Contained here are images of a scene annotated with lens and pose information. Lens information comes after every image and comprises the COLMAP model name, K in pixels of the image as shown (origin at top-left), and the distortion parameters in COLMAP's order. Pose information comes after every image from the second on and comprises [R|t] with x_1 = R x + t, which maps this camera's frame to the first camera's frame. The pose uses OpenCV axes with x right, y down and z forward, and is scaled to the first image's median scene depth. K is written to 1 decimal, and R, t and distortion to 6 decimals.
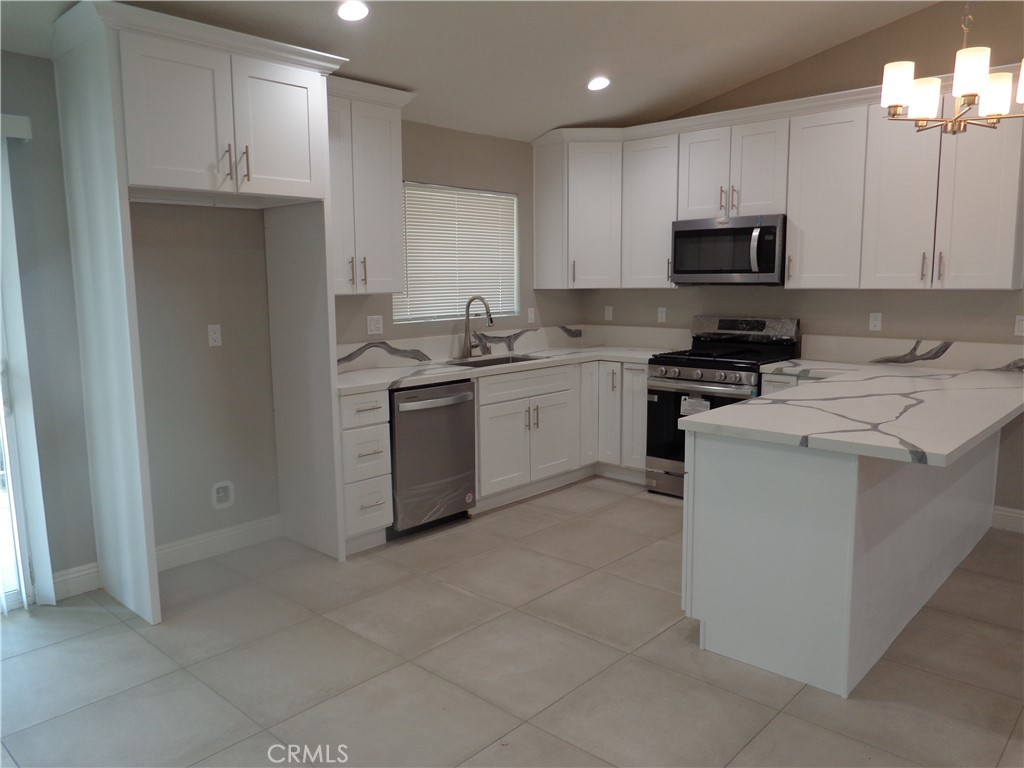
lens RADIAL K [[759.2, 0, 509.1], [0, 759.2, 381.7], [0, 0, 1]] dist [-0.007234, -0.000821]
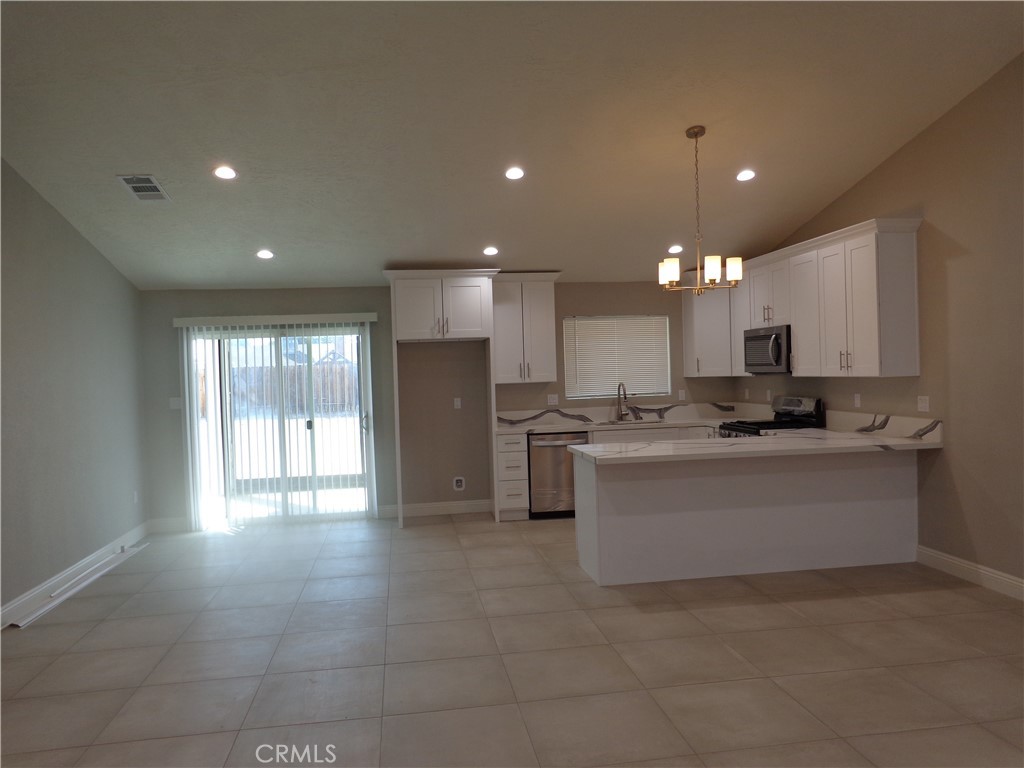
lens RADIAL K [[759.2, 0, 503.8], [0, 759.2, 377.7], [0, 0, 1]] dist [-0.007234, -0.000821]
pose [[0.773400, -0.009417, -0.633849, 0.845305], [-0.061505, 0.994058, -0.089815, 0.038737], [0.630928, 0.108448, 0.768225, -0.417711]]
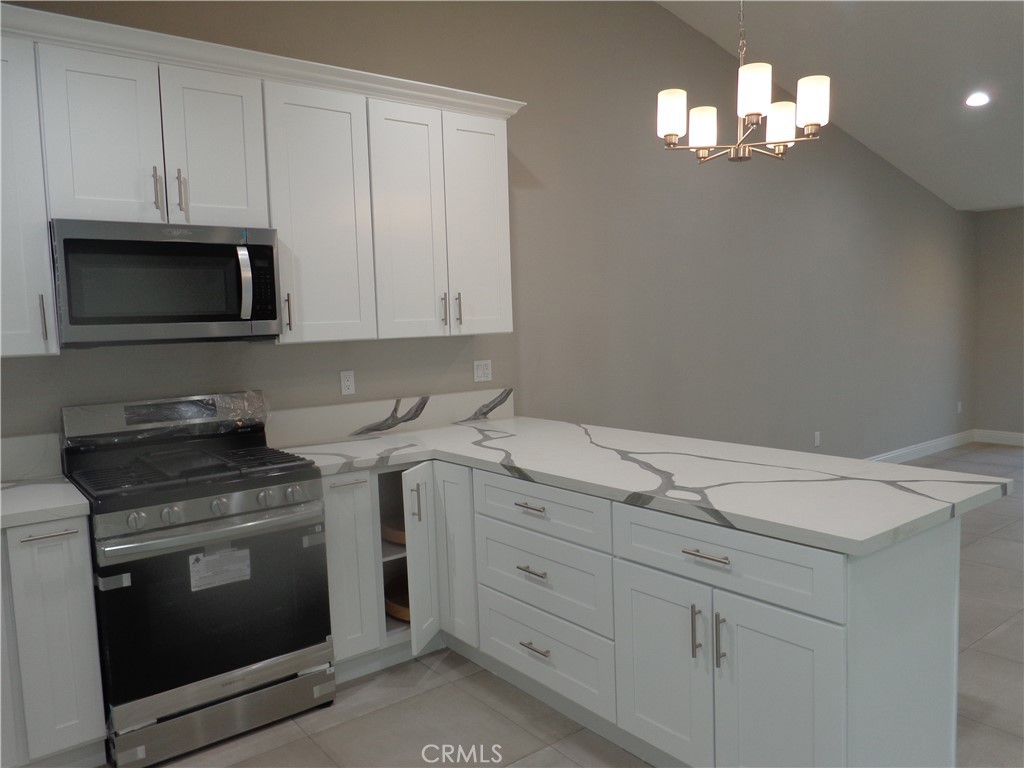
lens RADIAL K [[759.2, 0, 508.7], [0, 759.2, 381.8], [0, 0, 1]] dist [-0.007234, -0.000821]
pose [[0.163902, -0.077868, 0.983399, -0.244344], [0.162504, 0.985392, 0.050942, -0.092565], [-0.973000, 0.151456, 0.174161, 0.707023]]
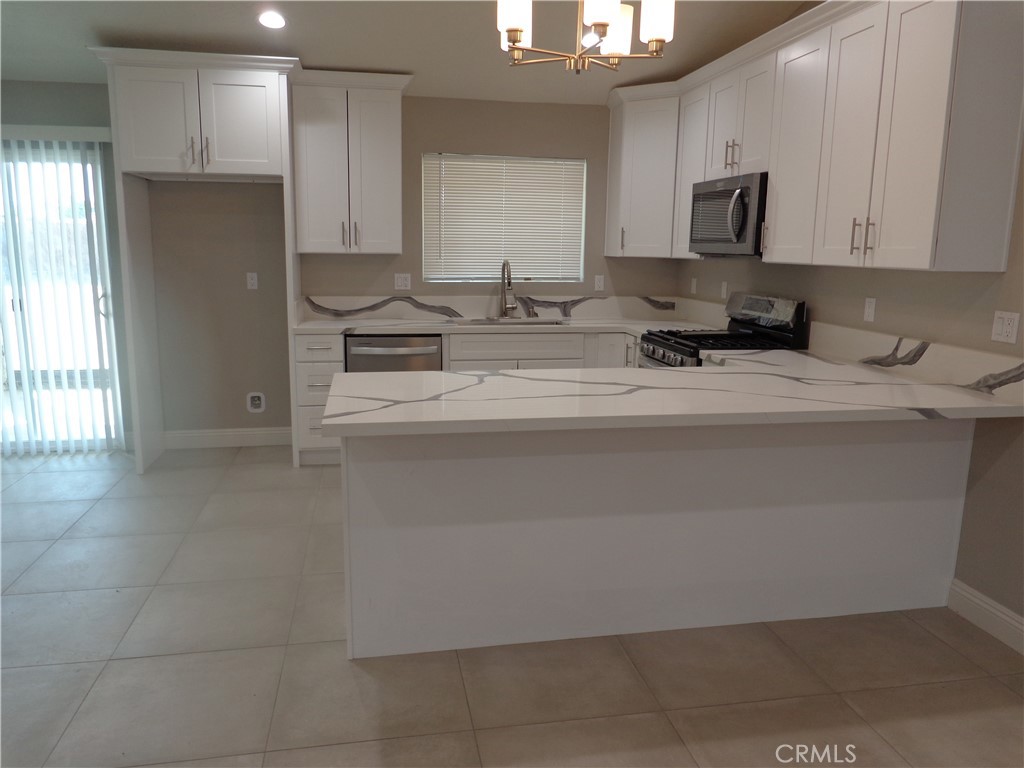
lens RADIAL K [[759.2, 0, 508.7], [0, 759.2, 379.5], [0, 0, 1]] dist [-0.007234, -0.000821]
pose [[0.799038, 0.125160, -0.588109, 0.649737], [-0.102511, 0.992132, 0.071866, -0.026846], [0.592477, 0.002864, 0.805582, 0.169402]]
